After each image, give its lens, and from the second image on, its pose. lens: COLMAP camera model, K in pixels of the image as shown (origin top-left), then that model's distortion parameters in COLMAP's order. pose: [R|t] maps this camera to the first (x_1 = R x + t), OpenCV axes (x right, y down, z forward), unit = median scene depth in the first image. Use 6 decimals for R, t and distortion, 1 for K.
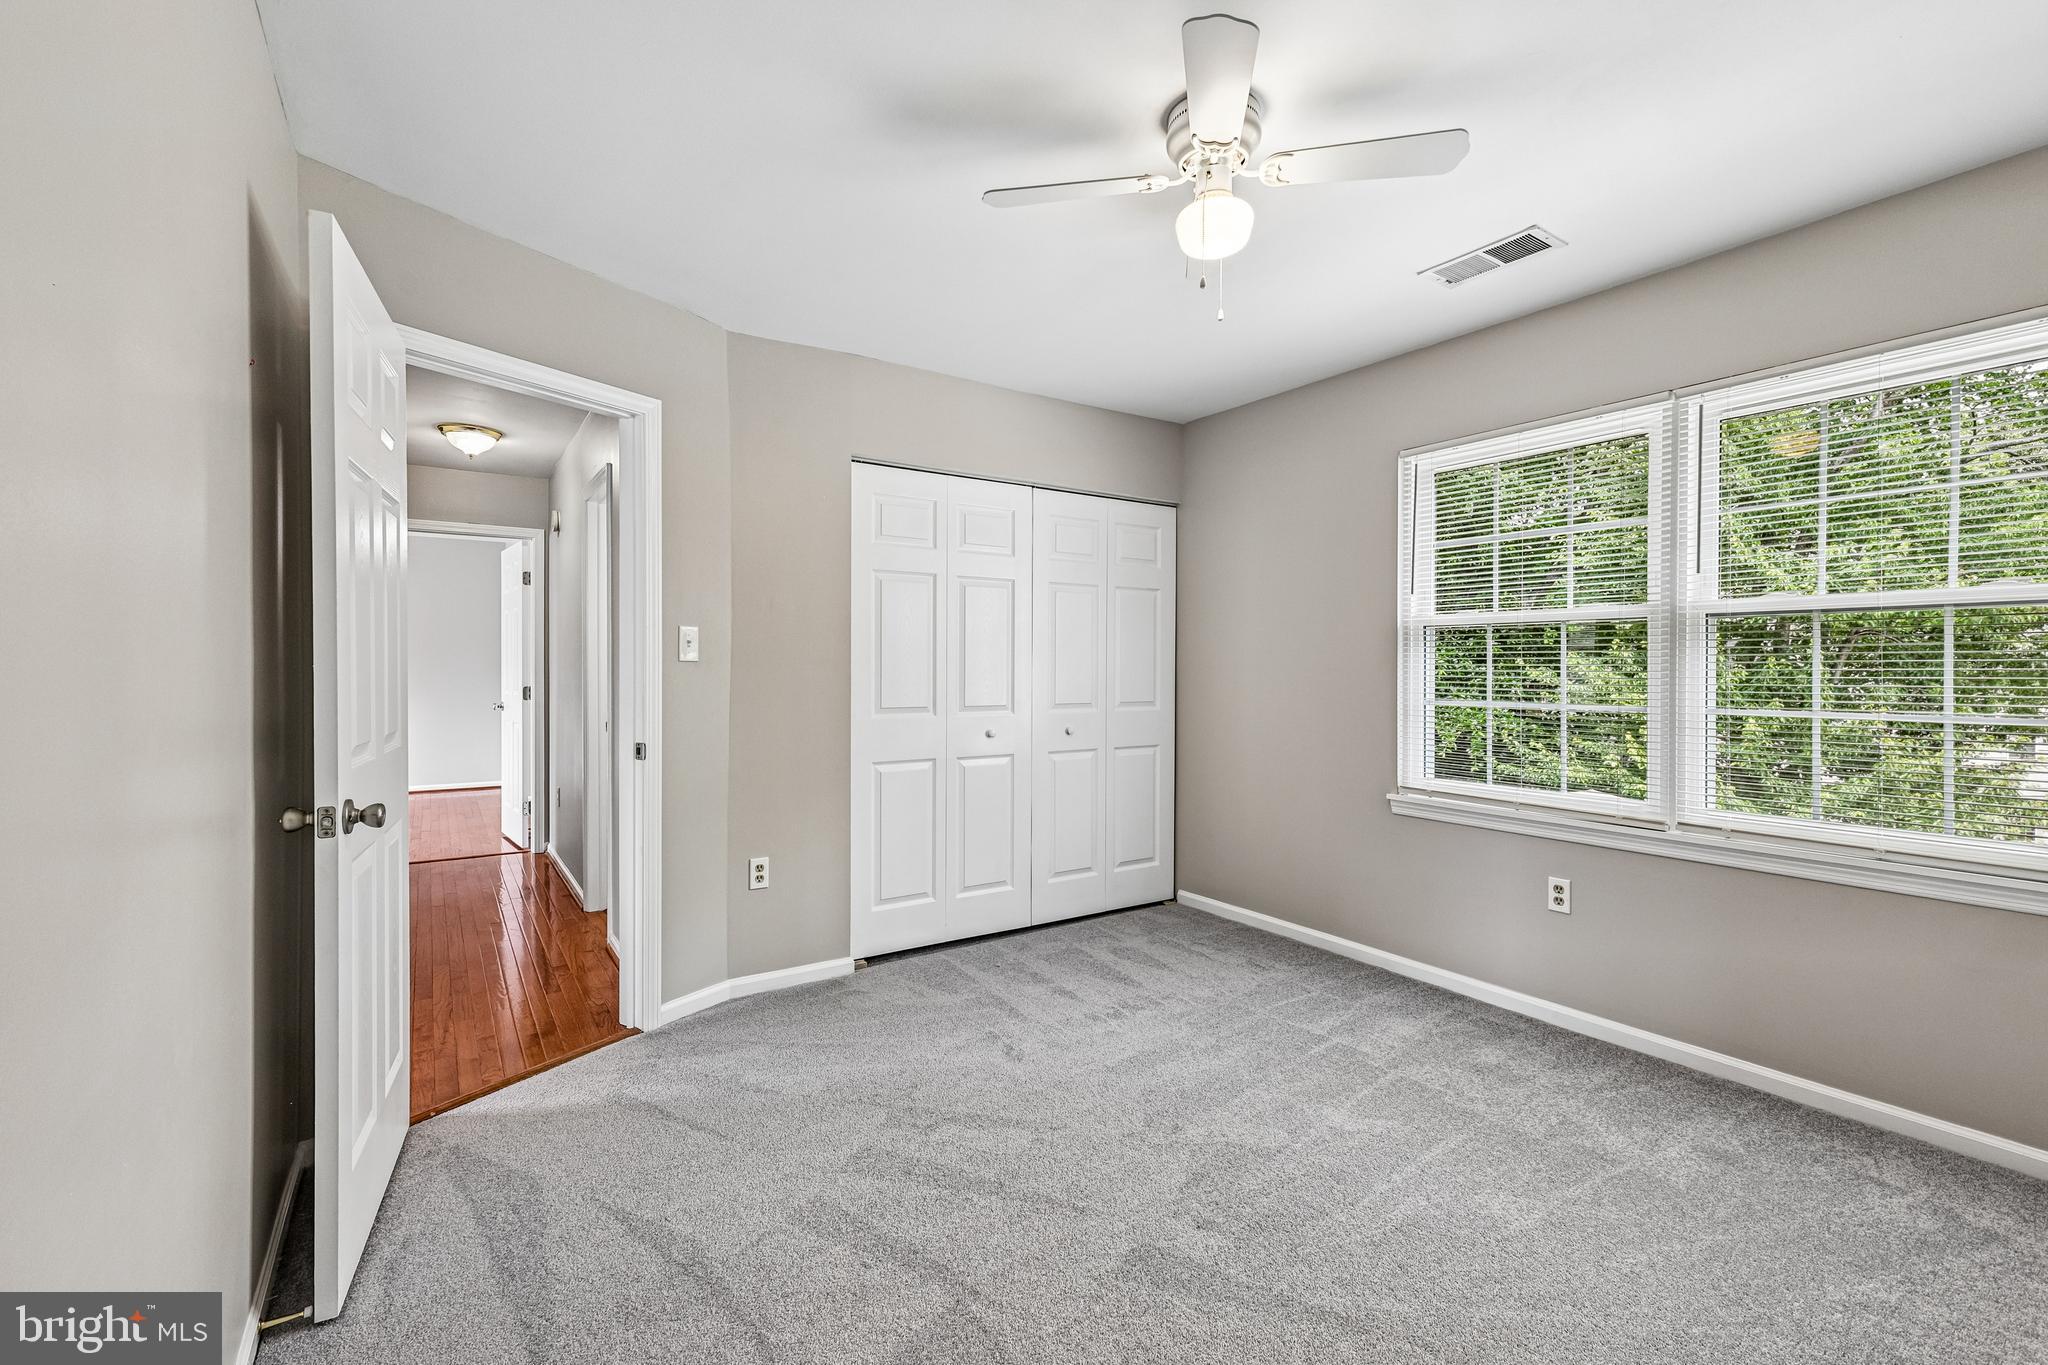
lens RADIAL K [[906.2, 0, 1024.0], [0, 906.2, 682.5], [0, 0, 1]] dist [0.004041, -0.000060]
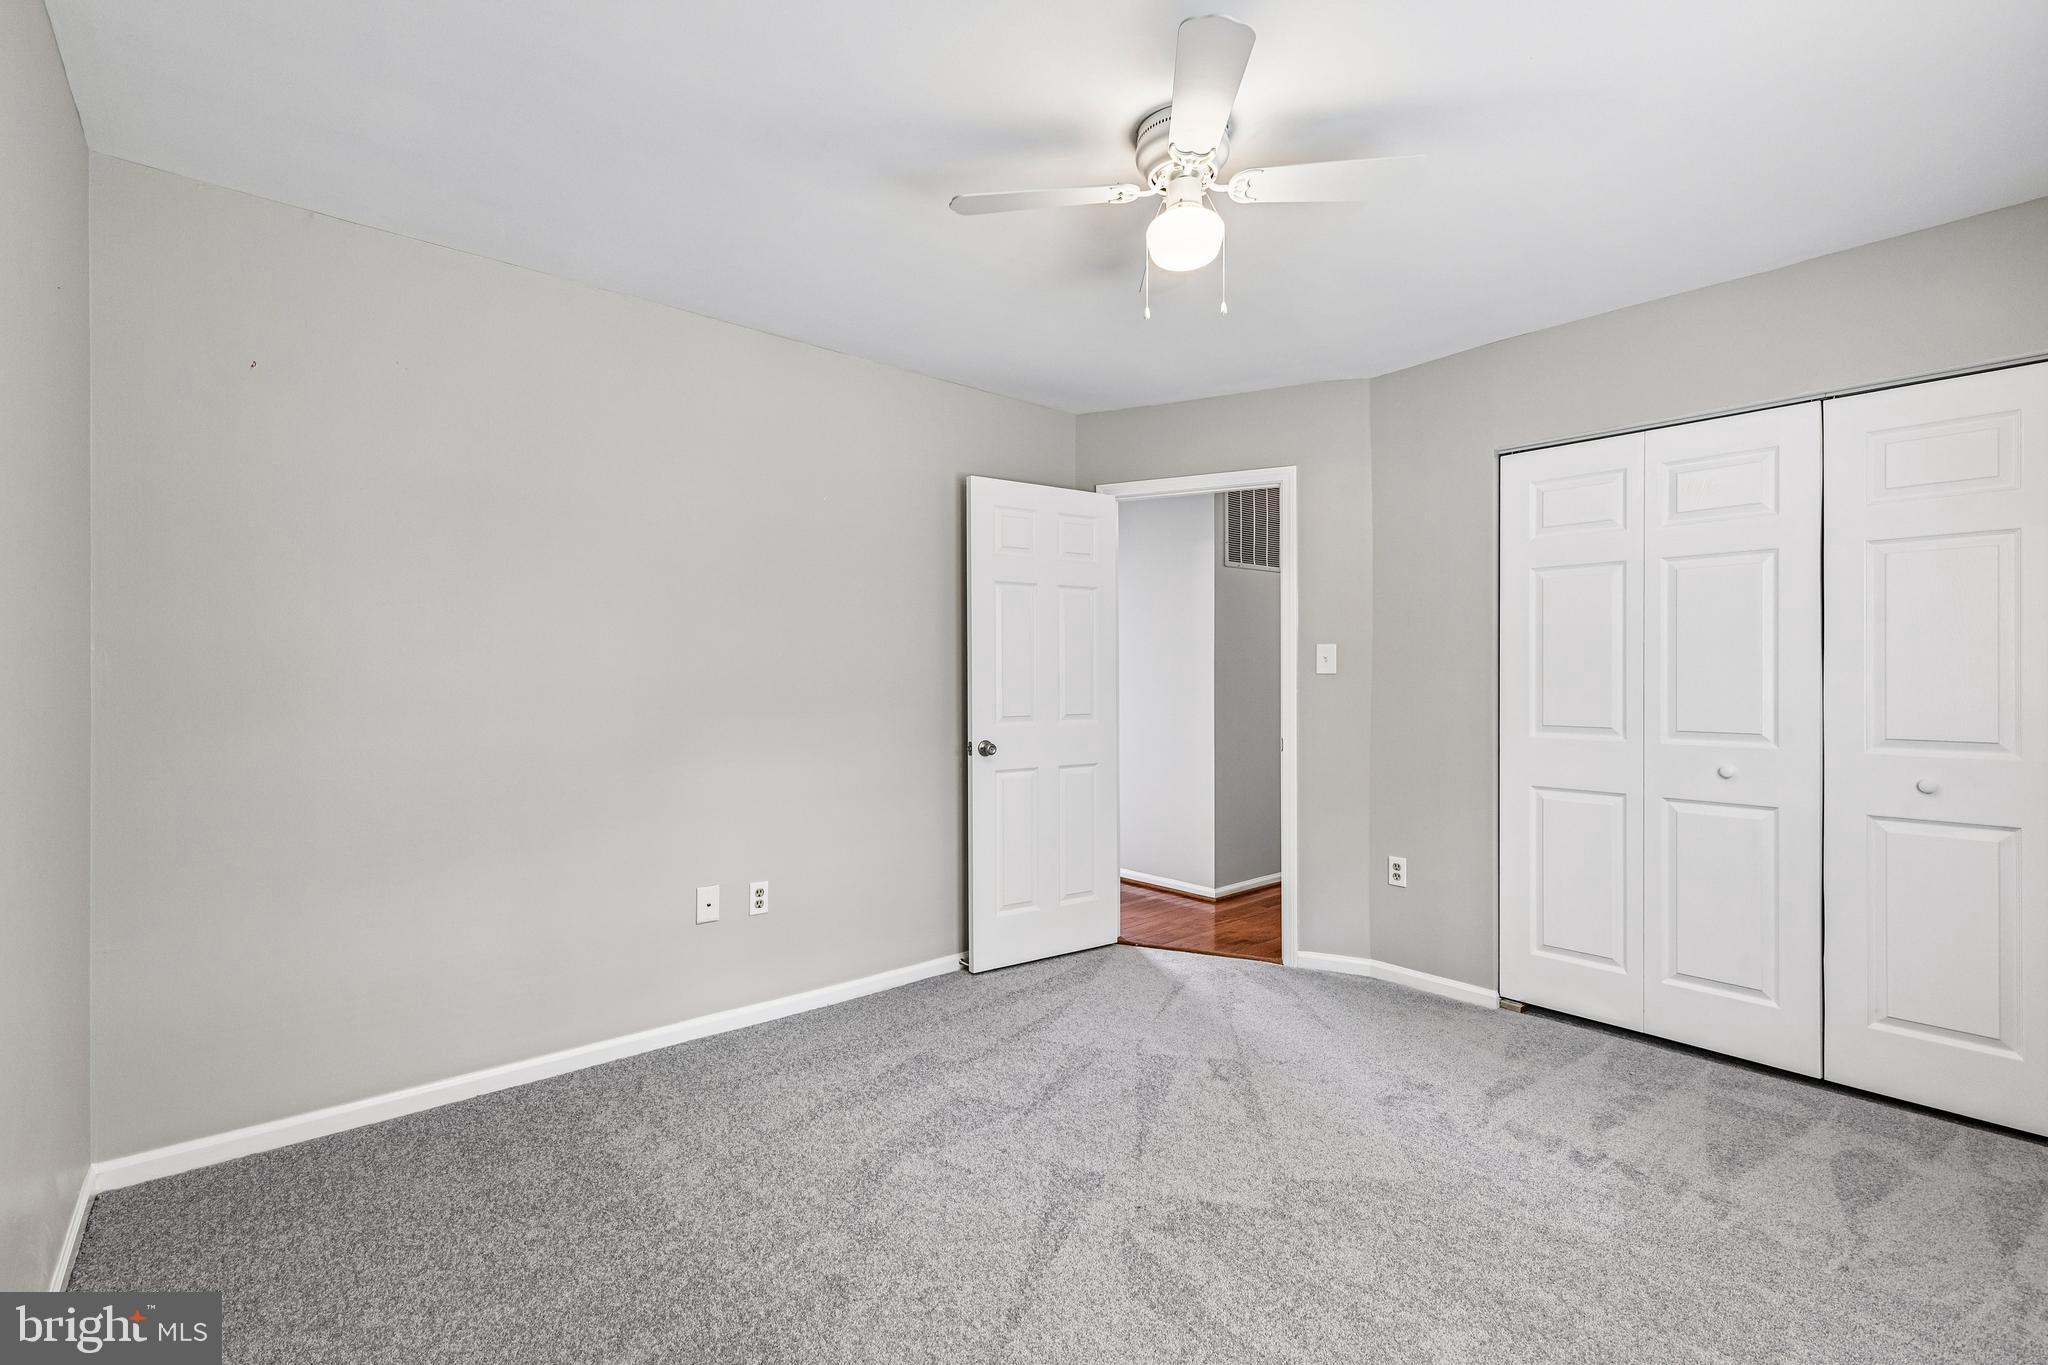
lens RADIAL K [[906.2, 0, 1024.0], [0, 906.2, 682.5], [0, 0, 1]] dist [0.004041, -0.000060]
pose [[0.105863, 0.000385, -0.994381, 0.722235], [-0.020440, 0.999789, -0.001789, -0.001203], [0.994171, 0.020514, 0.105848, 0.443355]]
